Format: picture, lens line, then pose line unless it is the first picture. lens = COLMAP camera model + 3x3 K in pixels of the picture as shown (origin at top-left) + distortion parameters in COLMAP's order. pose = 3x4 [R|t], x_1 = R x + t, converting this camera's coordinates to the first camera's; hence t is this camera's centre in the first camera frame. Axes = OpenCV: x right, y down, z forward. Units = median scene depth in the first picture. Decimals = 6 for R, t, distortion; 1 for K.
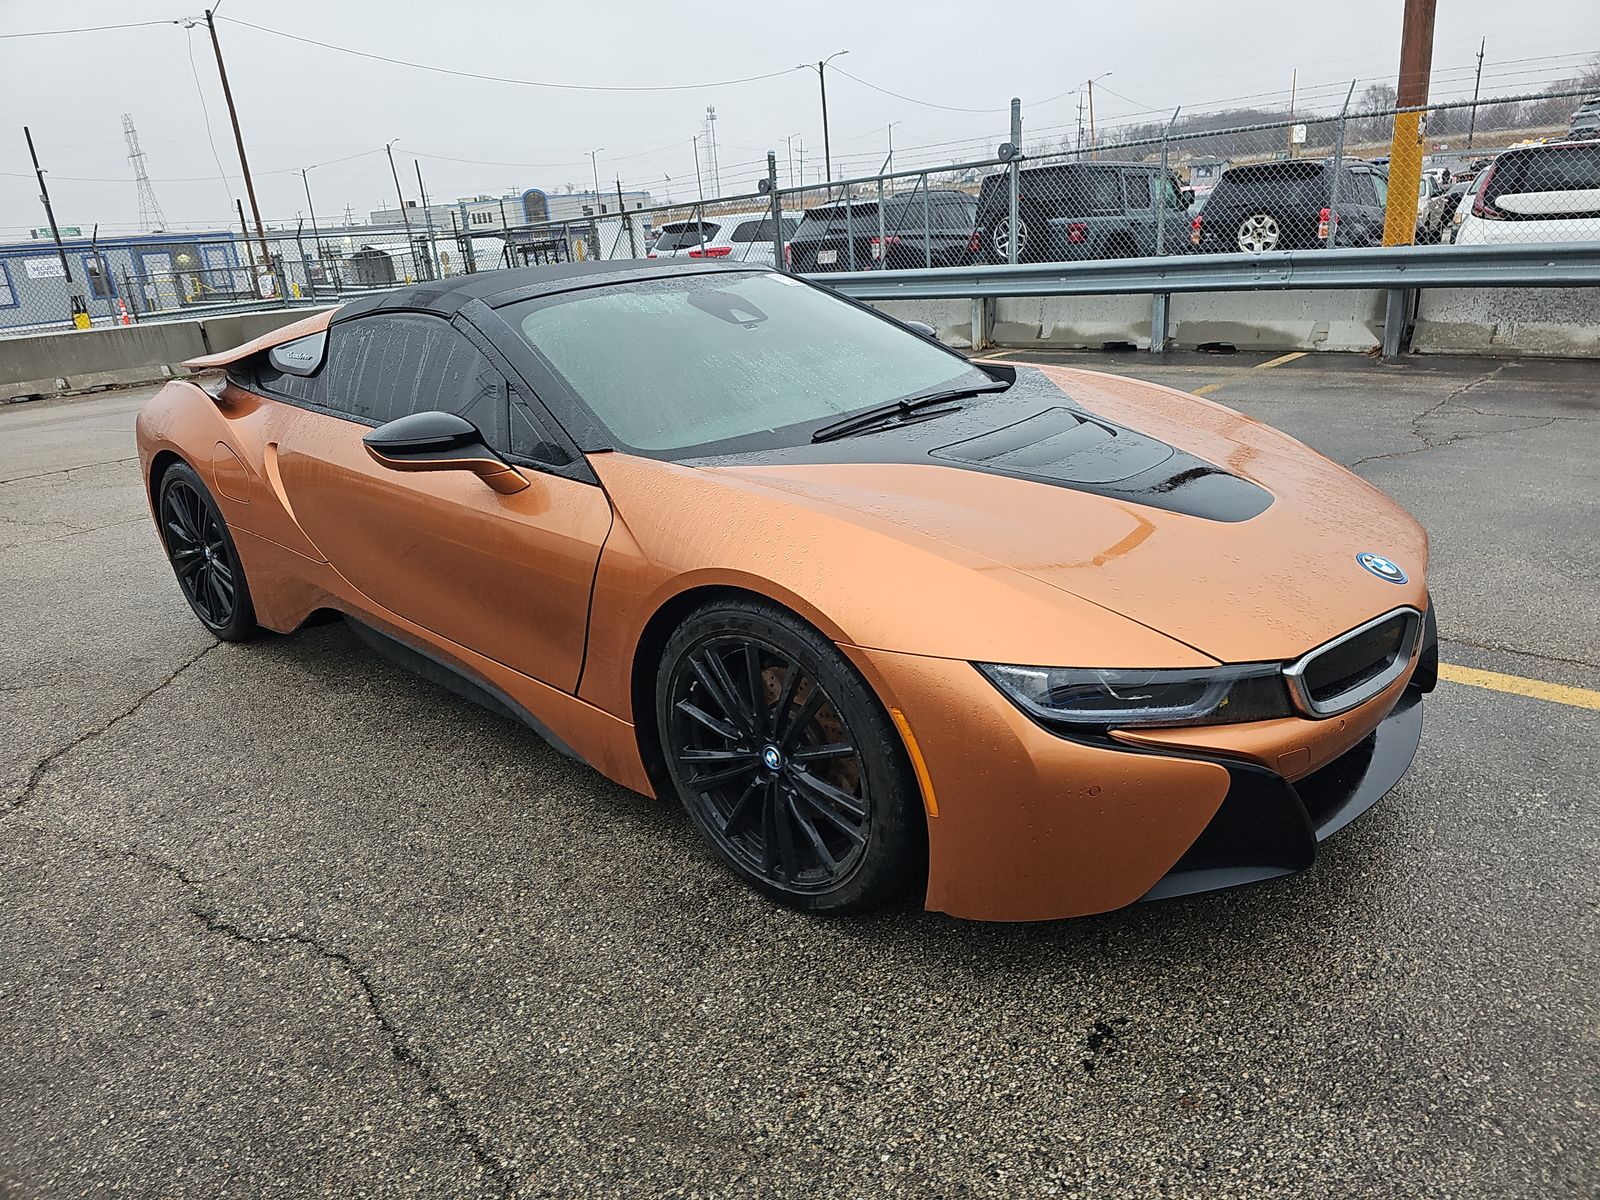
lens RADIAL K [[1073.9, 0, 804.4], [0, 1073.9, 598.2], [0, 0, 1]] dist [0.018355, -0.026768]
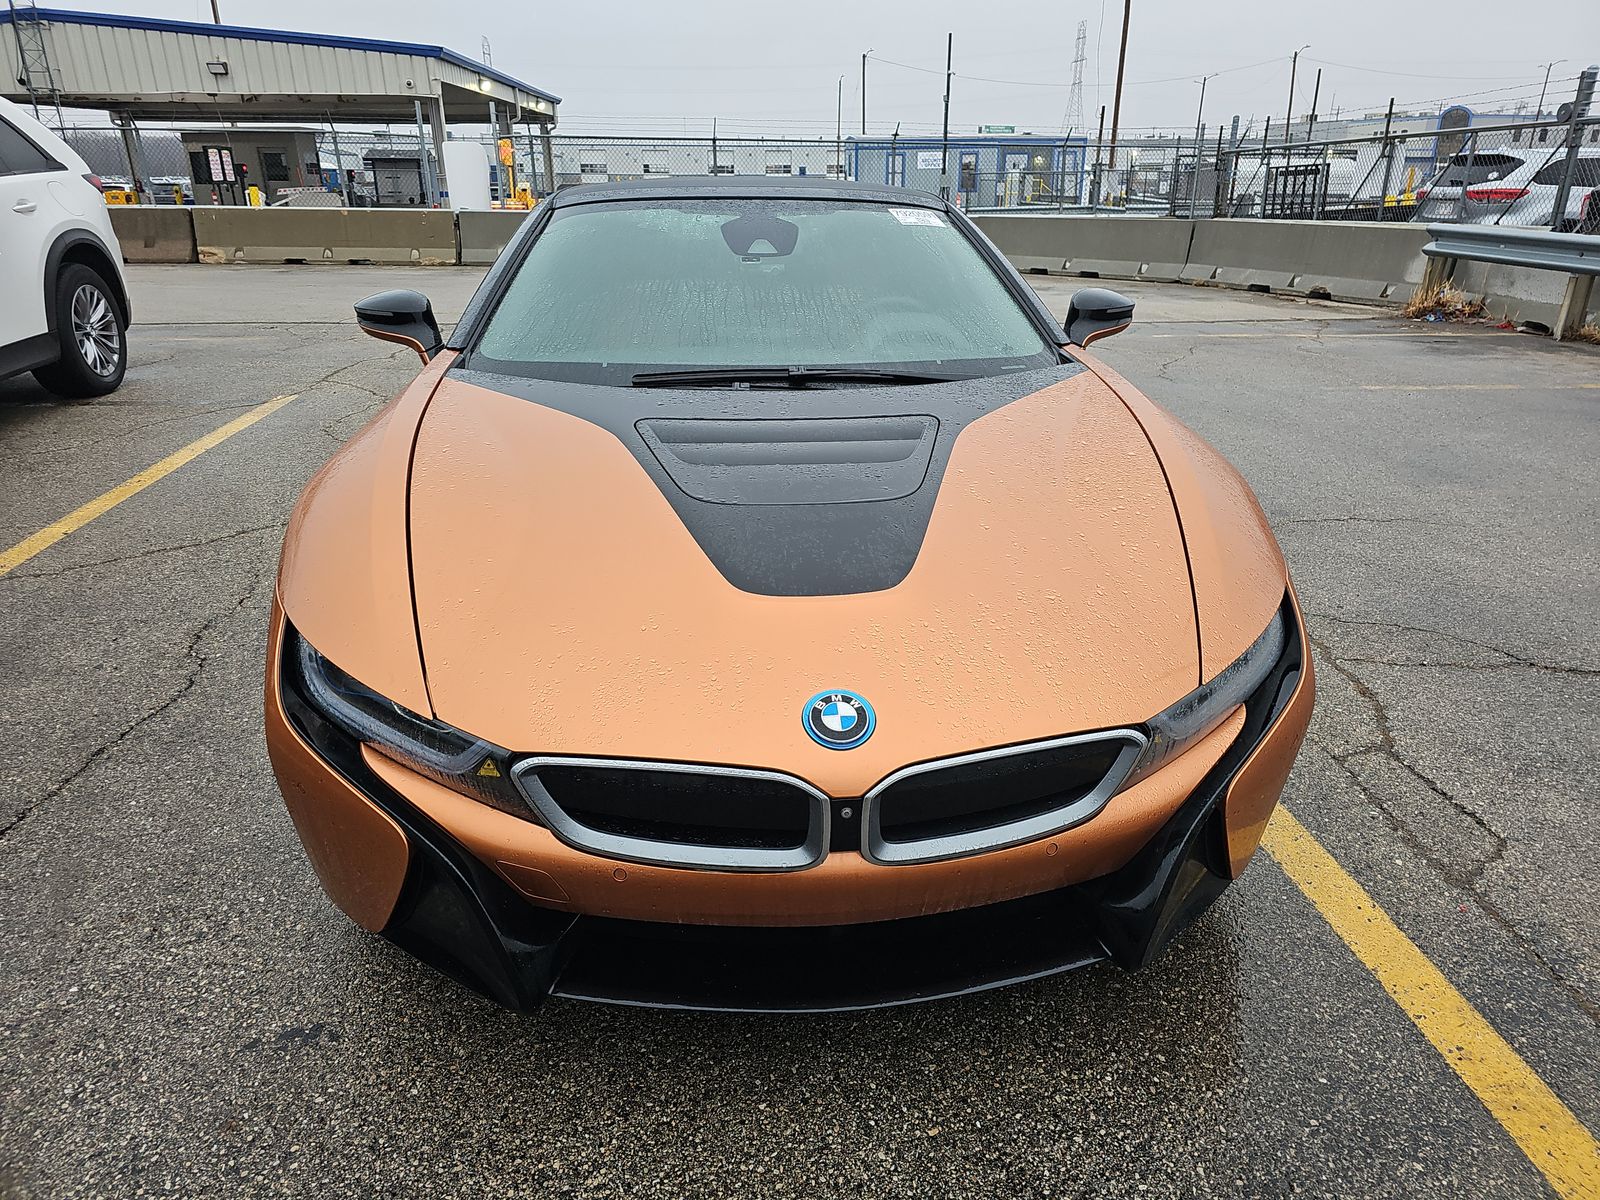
lens RADIAL K [[1073.9, 0, 799.7], [0, 1073.9, 600.8], [0, 0, 1]] dist [0.018355, -0.026768]
pose [[0.706652, 0.323022, -0.629524, 0.137194], [-0.276069, 0.945064, 0.175041, -0.031437], [0.651483, 0.050098, 0.757007, 0.070750]]
